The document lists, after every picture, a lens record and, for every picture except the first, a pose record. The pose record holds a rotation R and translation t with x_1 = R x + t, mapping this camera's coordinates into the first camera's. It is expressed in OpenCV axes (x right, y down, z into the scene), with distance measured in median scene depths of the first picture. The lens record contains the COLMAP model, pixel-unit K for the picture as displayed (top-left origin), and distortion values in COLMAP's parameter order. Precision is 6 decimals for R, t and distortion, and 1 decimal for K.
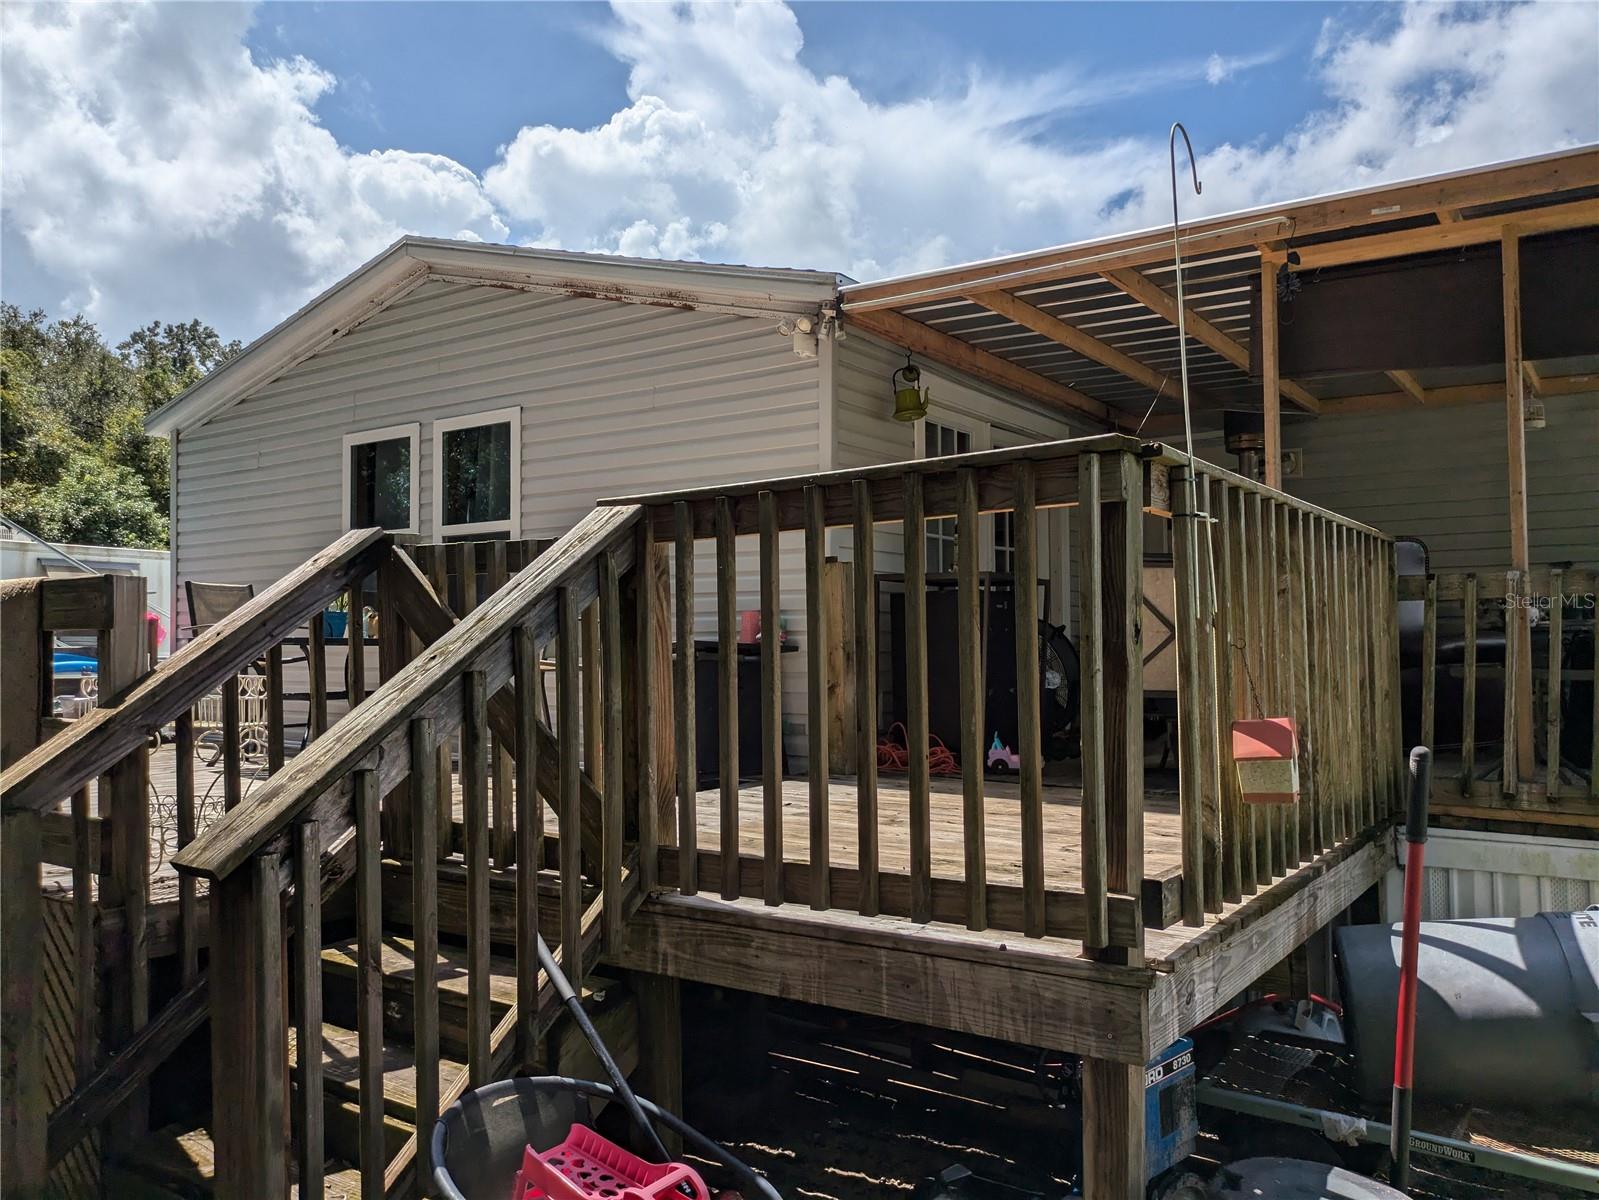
lens RADIAL K [[1193.1, 0, 804.1], [0, 1193.1, 604.6], [0, 0, 1]] dist [0.024448, -0.011962]
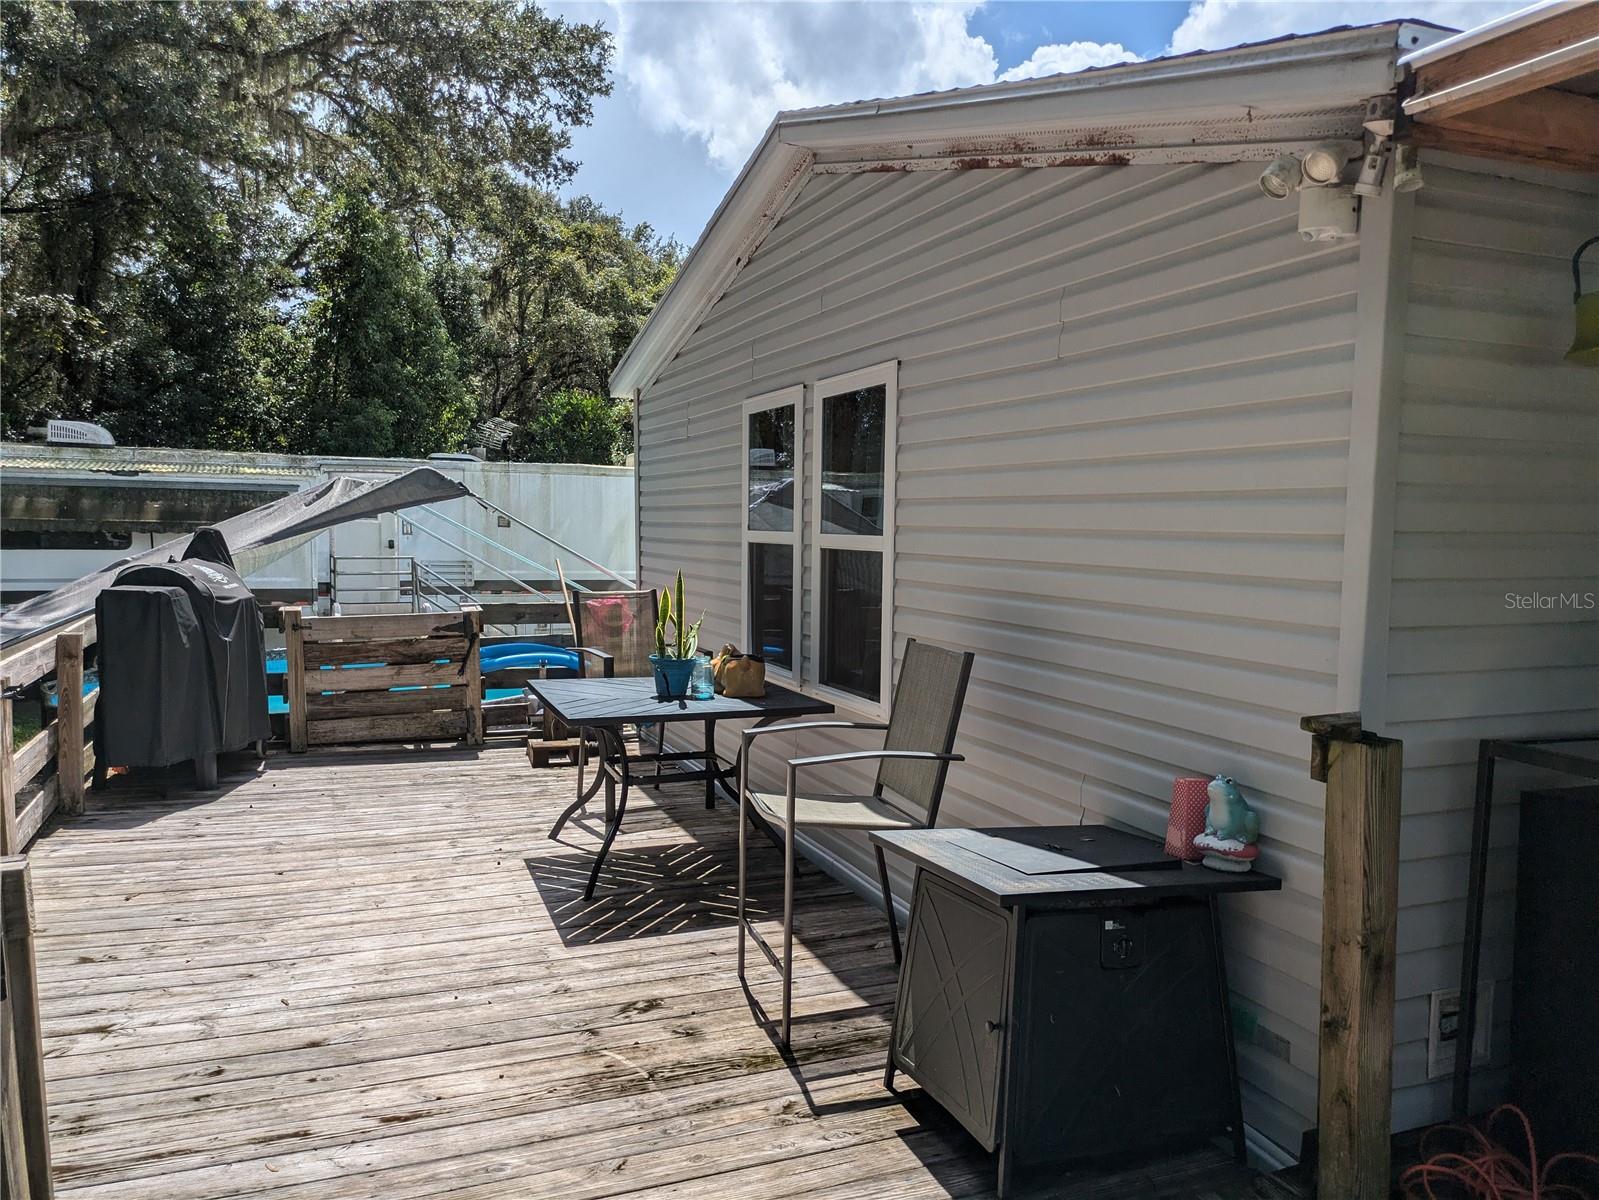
lens RADIAL K [[1193.1, 0, 775.2], [0, 1193.1, 639.0], [0, 0, 1]] dist [0.024448, -0.011962]
pose [[0.844174, 0.055338, -0.533206, 0.065817], [0.012378, 0.992380, 0.122590, -0.107116], [0.535927, -0.110087, 0.837056, 0.455715]]
